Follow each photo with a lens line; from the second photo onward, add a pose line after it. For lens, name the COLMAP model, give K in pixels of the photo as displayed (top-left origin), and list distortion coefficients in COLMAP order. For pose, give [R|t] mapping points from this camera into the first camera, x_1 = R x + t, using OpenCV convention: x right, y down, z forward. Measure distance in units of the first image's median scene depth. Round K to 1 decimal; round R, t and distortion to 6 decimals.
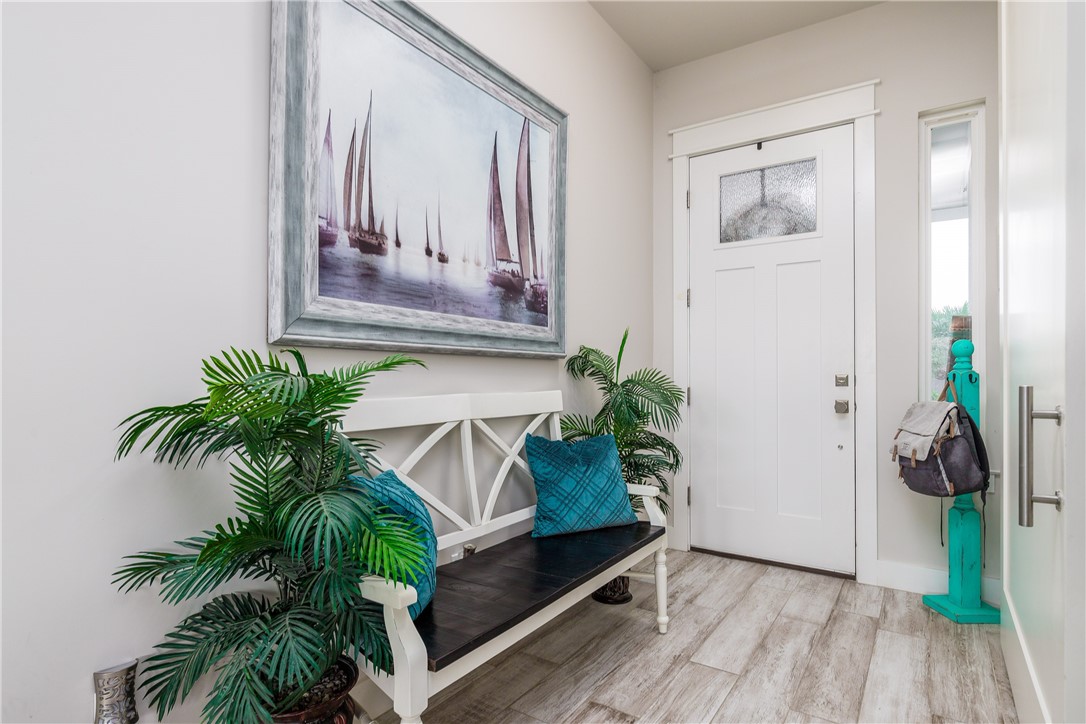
lens RADIAL K [[593.1, 0, 545.6], [0, 593.1, 362.7], [0, 0, 1]] dist [0.001512, 0.000144]
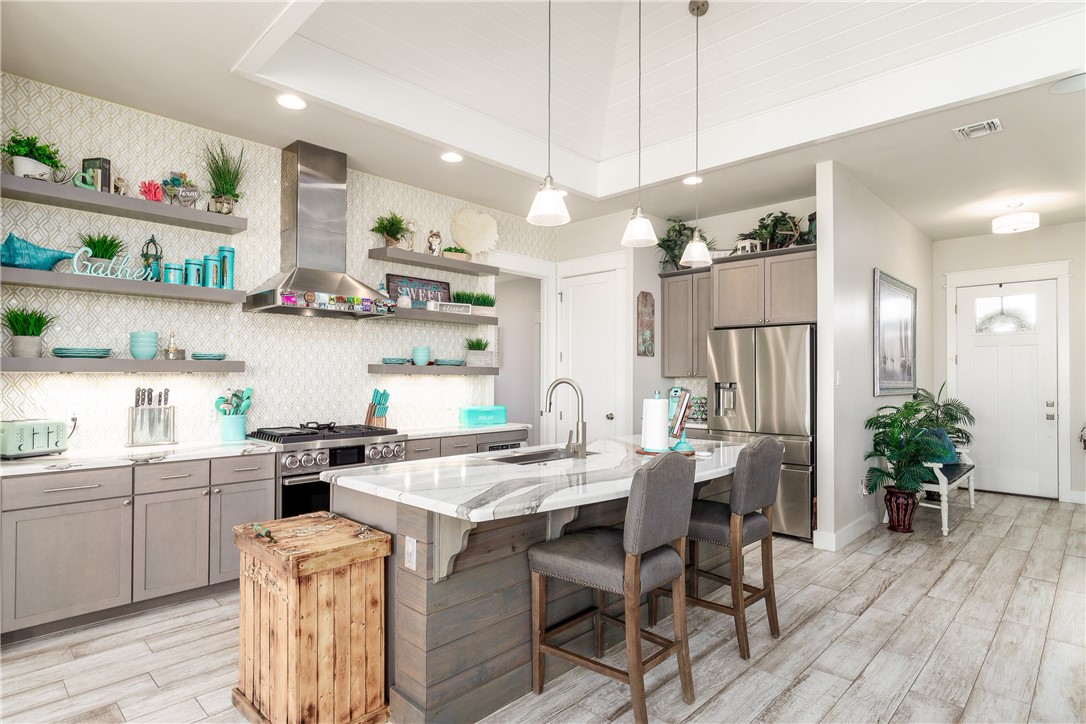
lens RADIAL K [[593.1, 0, 539.2], [0, 593.1, 367.8], [0, 0, 1]] dist [0.001512, 0.000144]
pose [[0.982993, -0.003030, -0.183617, -0.885943], [0.003046, 0.999995, -0.000193, -0.102915], [0.183617, -0.000369, 0.982998, -1.383019]]
